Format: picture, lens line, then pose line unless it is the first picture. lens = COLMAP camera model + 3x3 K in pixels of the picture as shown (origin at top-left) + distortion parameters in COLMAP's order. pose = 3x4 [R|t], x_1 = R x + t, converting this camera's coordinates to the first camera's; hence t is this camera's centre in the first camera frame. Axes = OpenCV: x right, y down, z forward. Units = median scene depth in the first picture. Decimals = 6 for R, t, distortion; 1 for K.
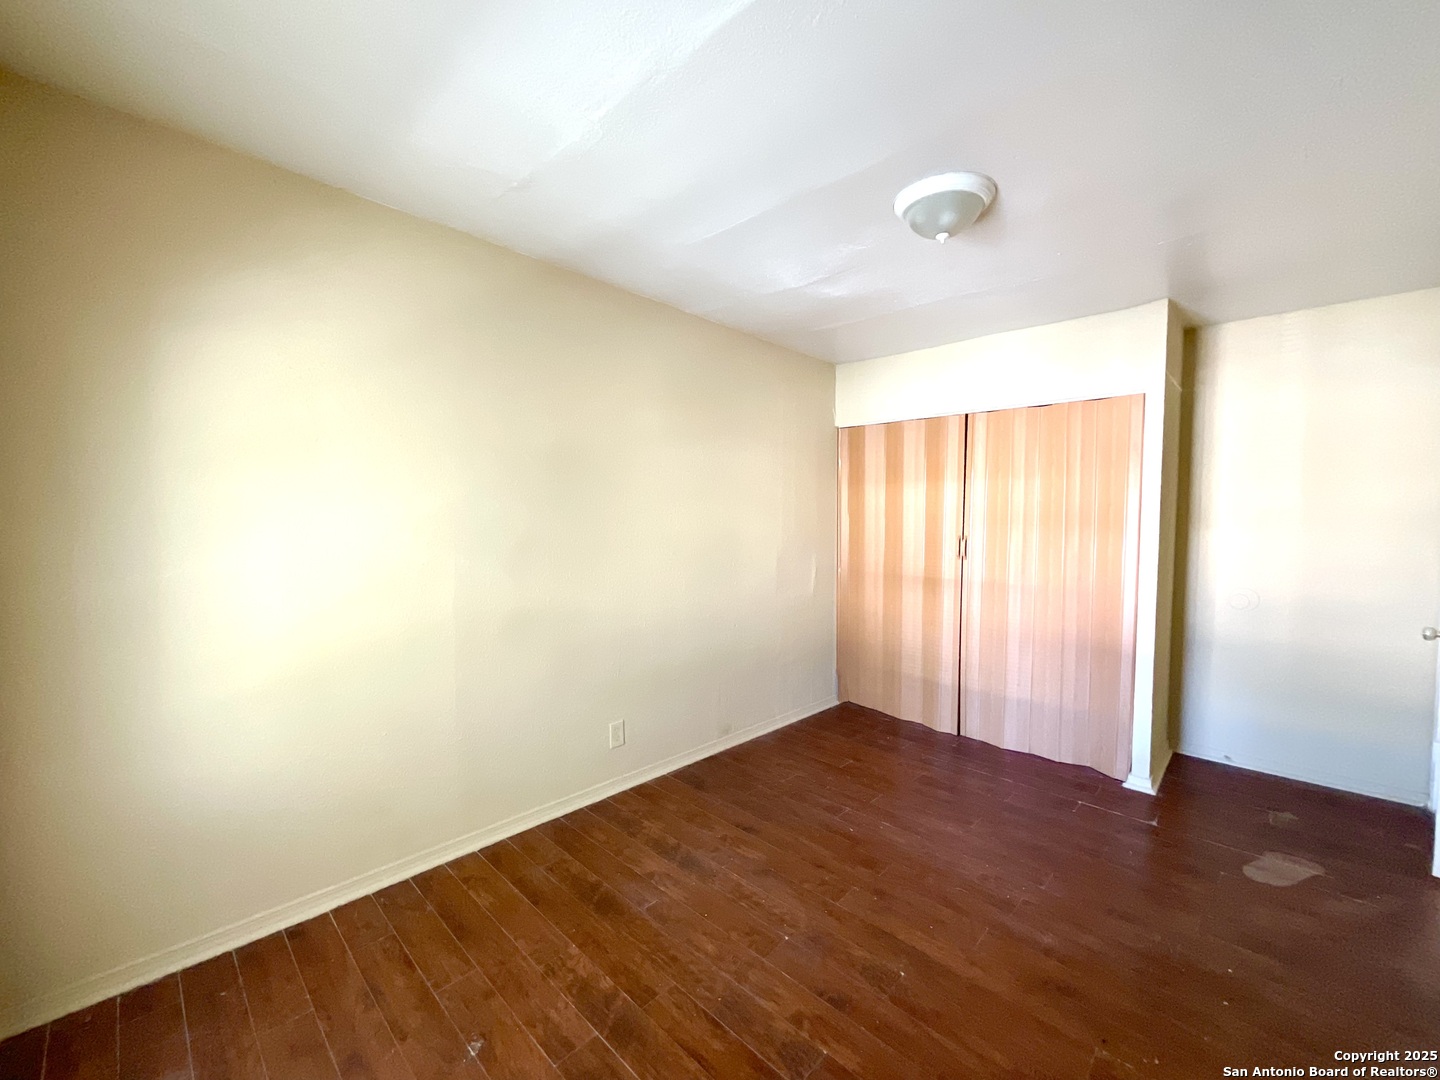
lens RADIAL K [[578.3, 0, 705.8], [0, 578.3, 538.2], [0, 0, 1]] dist [-0.011983, 0.002214]
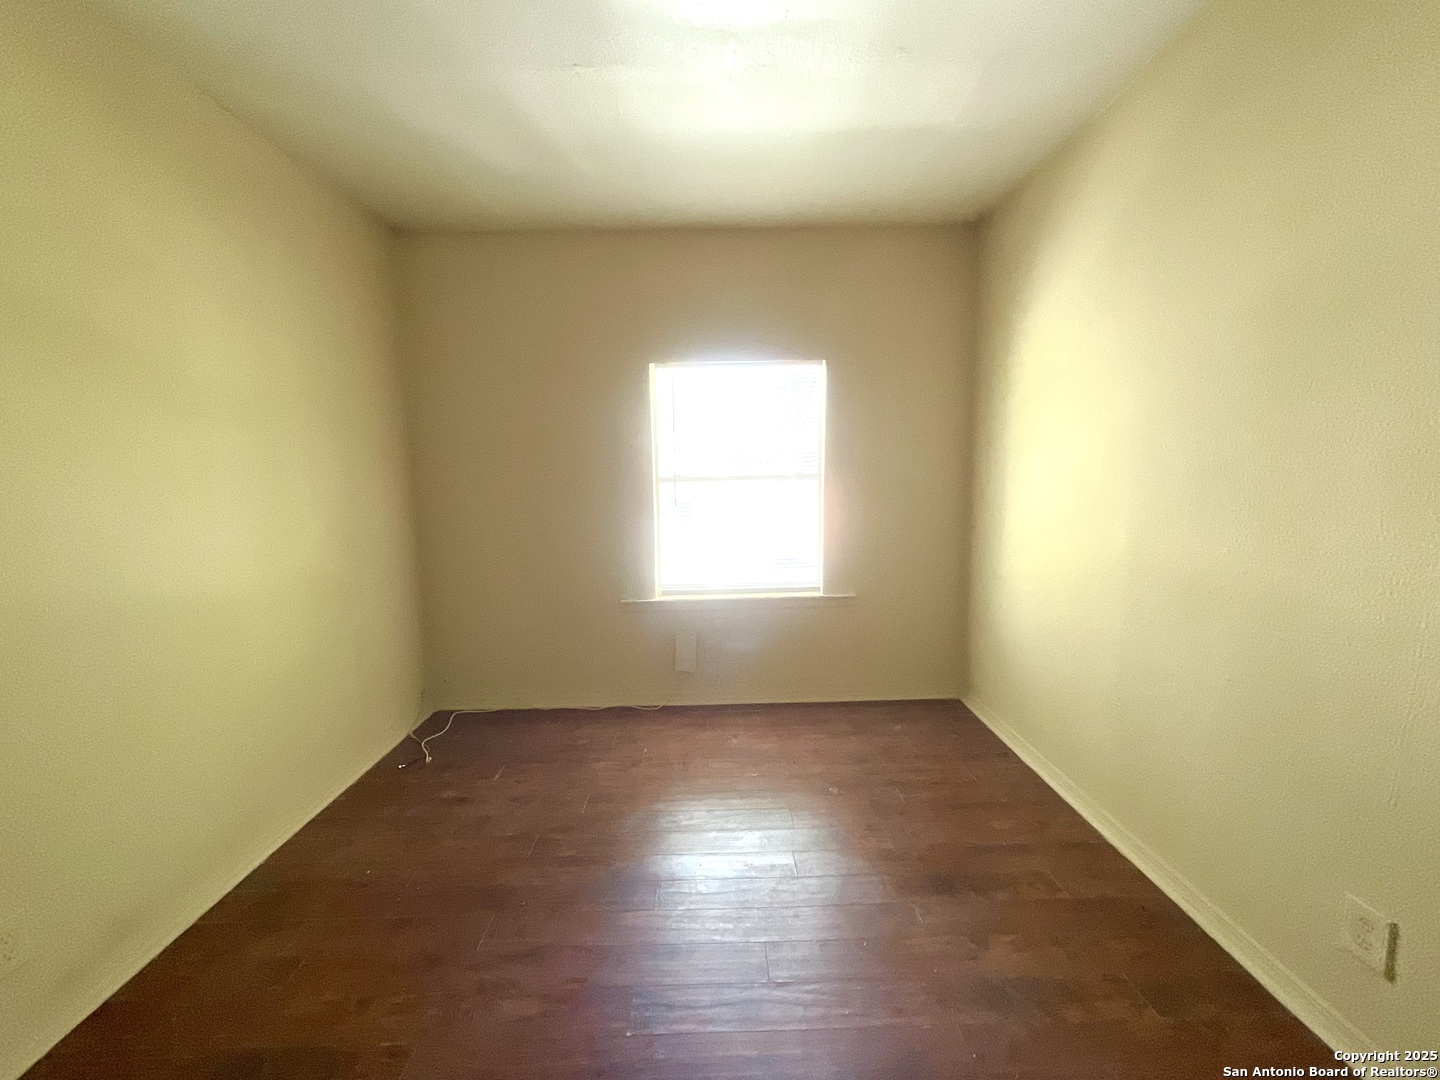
lens RADIAL K [[578.3, 0, 729.1], [0, 578.3, 542.2], [0, 0, 1]] dist [-0.011983, 0.002214]
pose [[-0.703717, 0.089384, -0.704836, 0.516283], [-0.003643, 0.991588, 0.129385, 0.005340], [0.710472, 0.093617, -0.697471, 1.100898]]
